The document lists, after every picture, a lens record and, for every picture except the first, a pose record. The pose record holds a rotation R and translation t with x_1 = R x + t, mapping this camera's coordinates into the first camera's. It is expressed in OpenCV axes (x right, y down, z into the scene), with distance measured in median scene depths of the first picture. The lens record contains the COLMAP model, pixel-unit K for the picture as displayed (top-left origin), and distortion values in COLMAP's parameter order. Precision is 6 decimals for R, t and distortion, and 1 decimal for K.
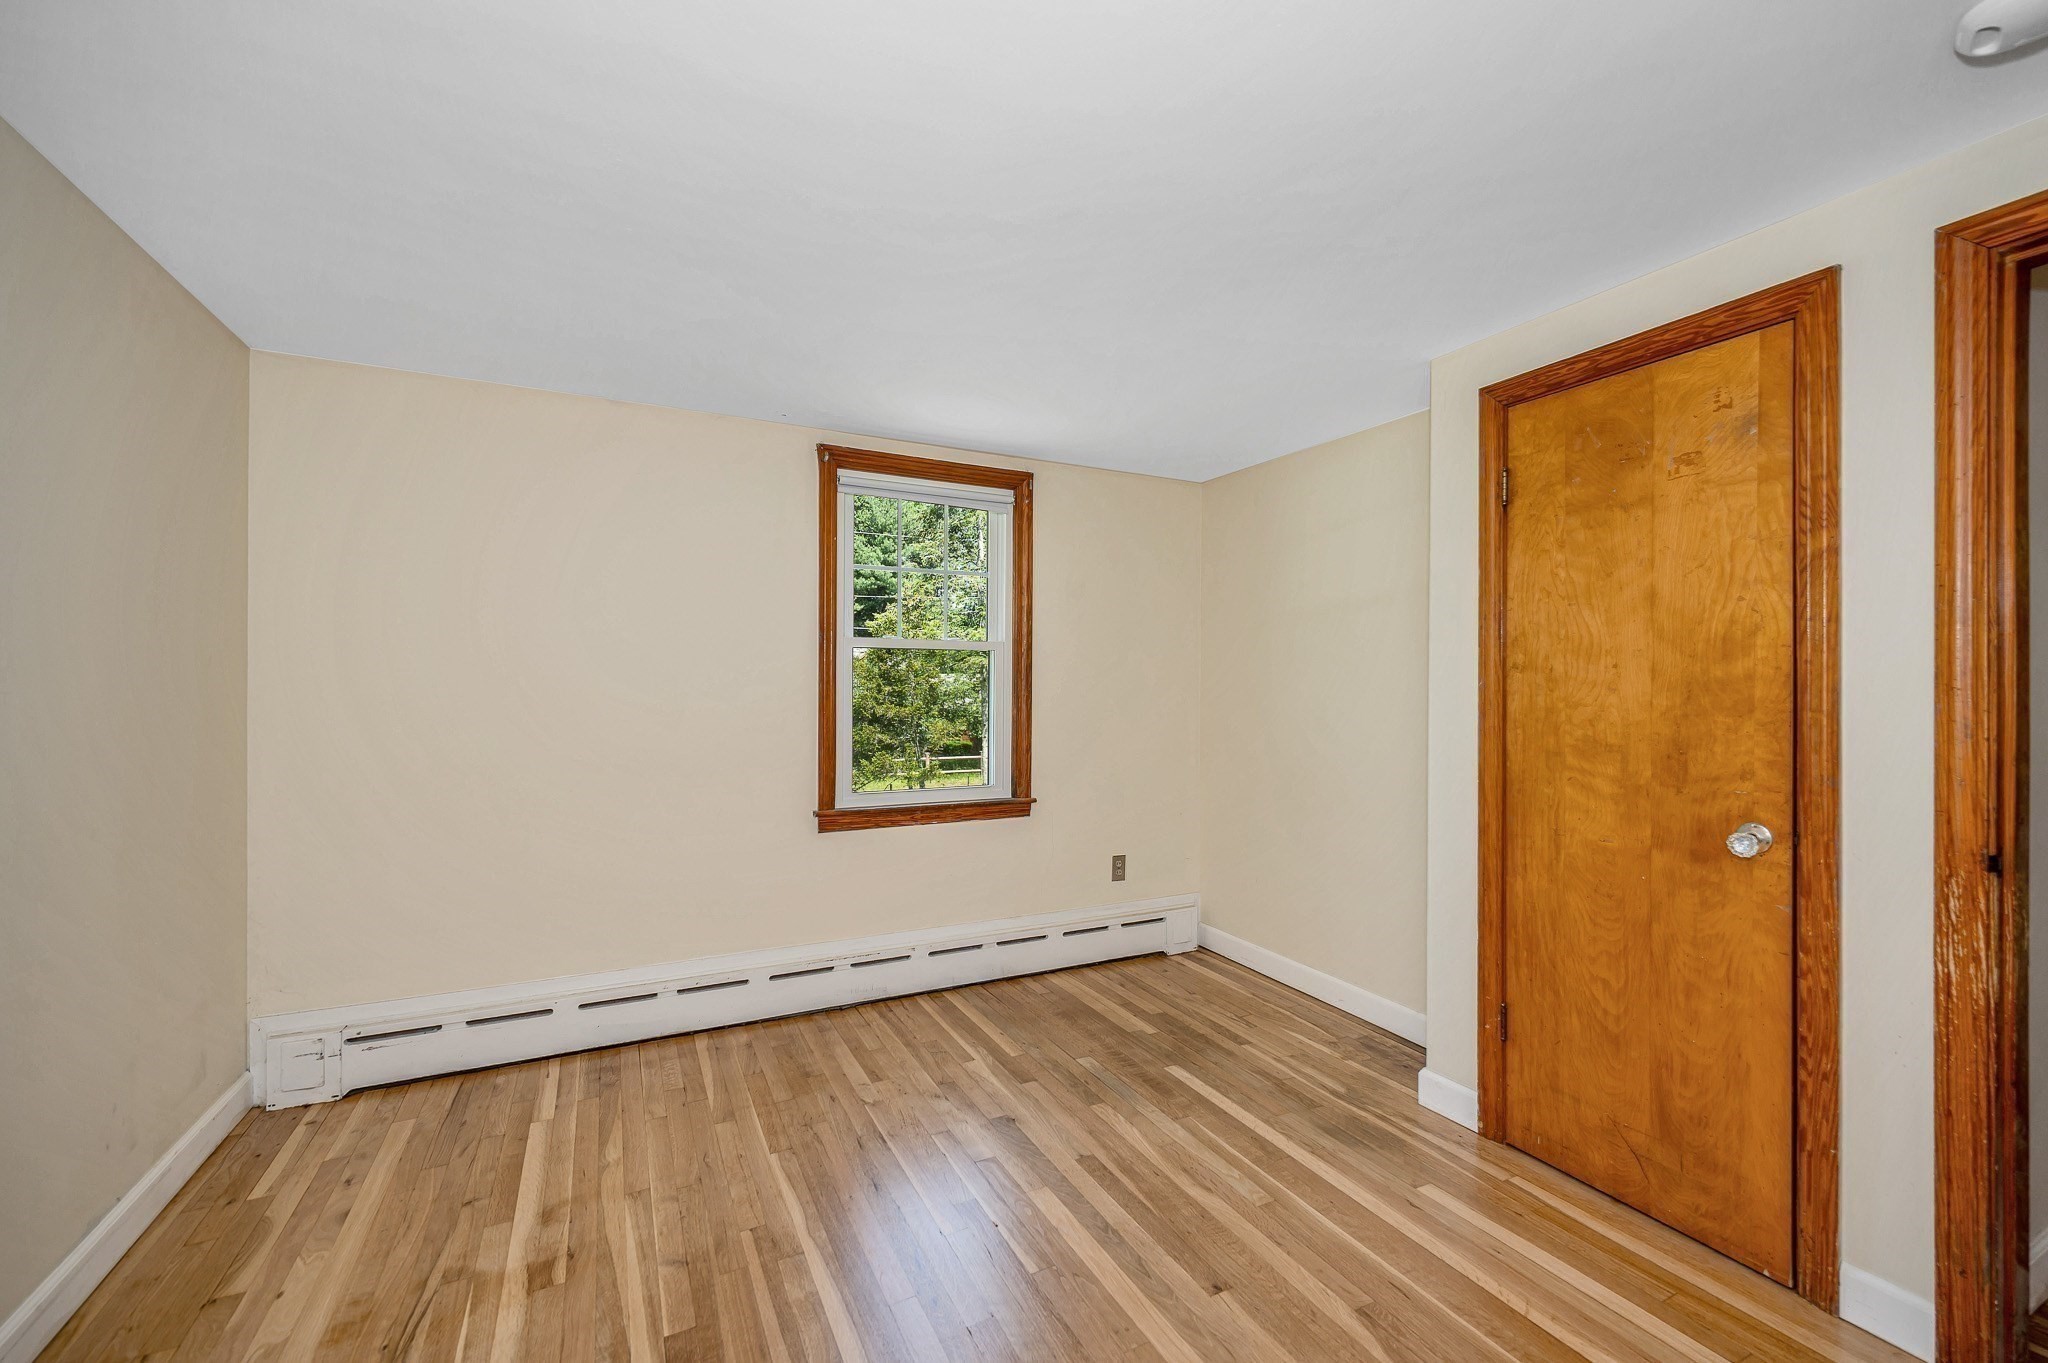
lens RADIAL K [[815.8, 0, 1029.9], [0, 815.8, 677.3], [0, 0, 1]] dist [0.000043, 0.000132]
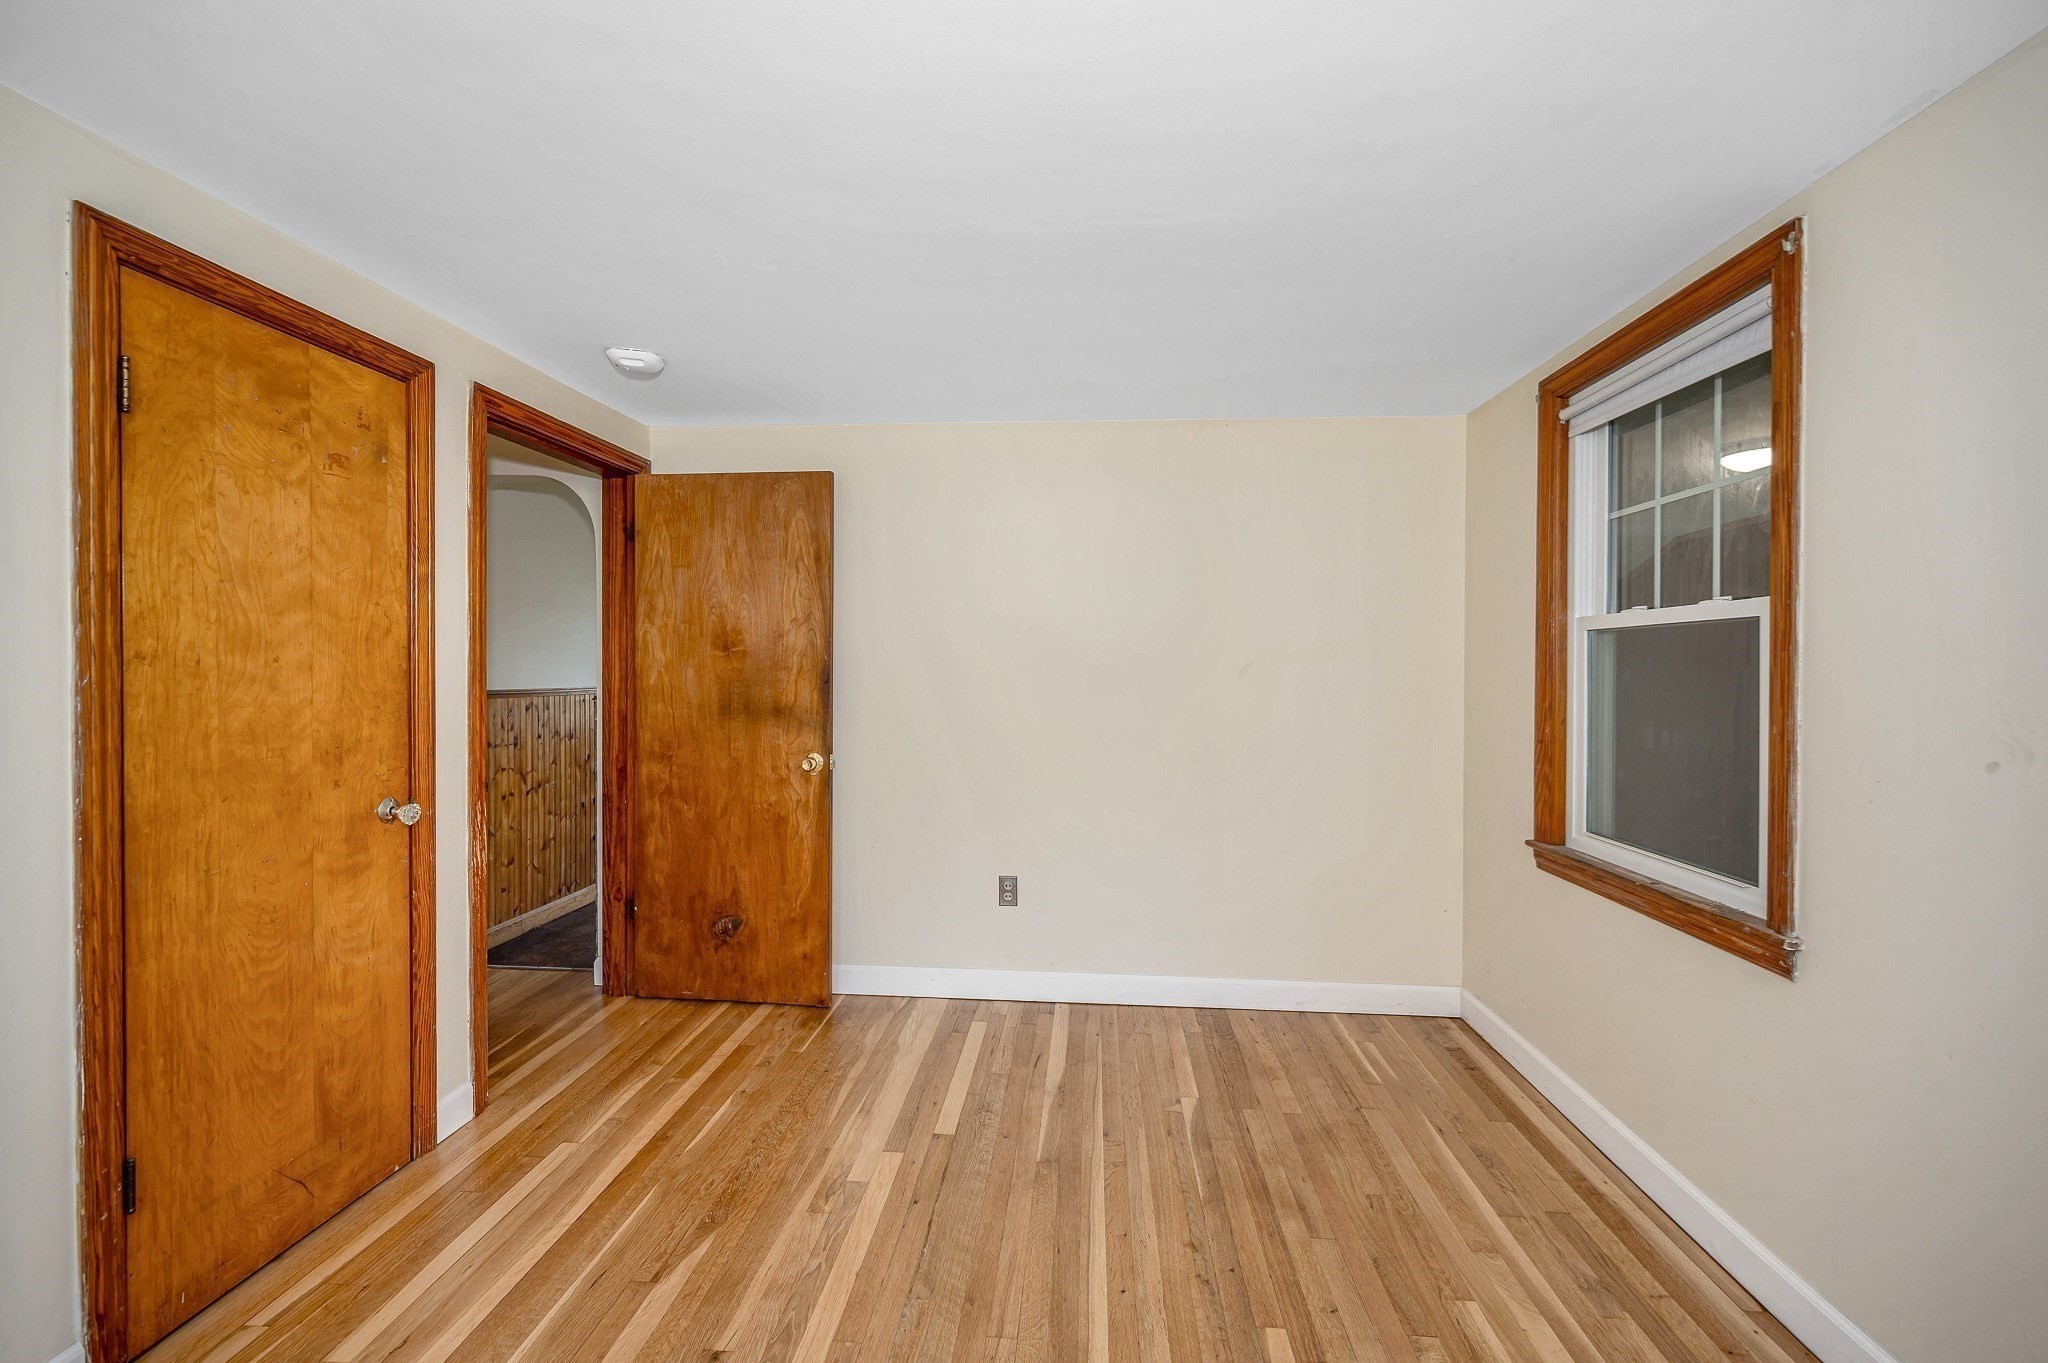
lens RADIAL K [[815.8, 0, 1024.8], [0, 815.8, 675.4], [0, 0, 1]] dist [0.000043, 0.000132]
pose [[-0.847489, -0.010711, 0.530704, -0.417059], [-0.012731, 0.999919, -0.000149, -0.006715], [-0.530660, -0.006882, -0.847557, 1.248731]]
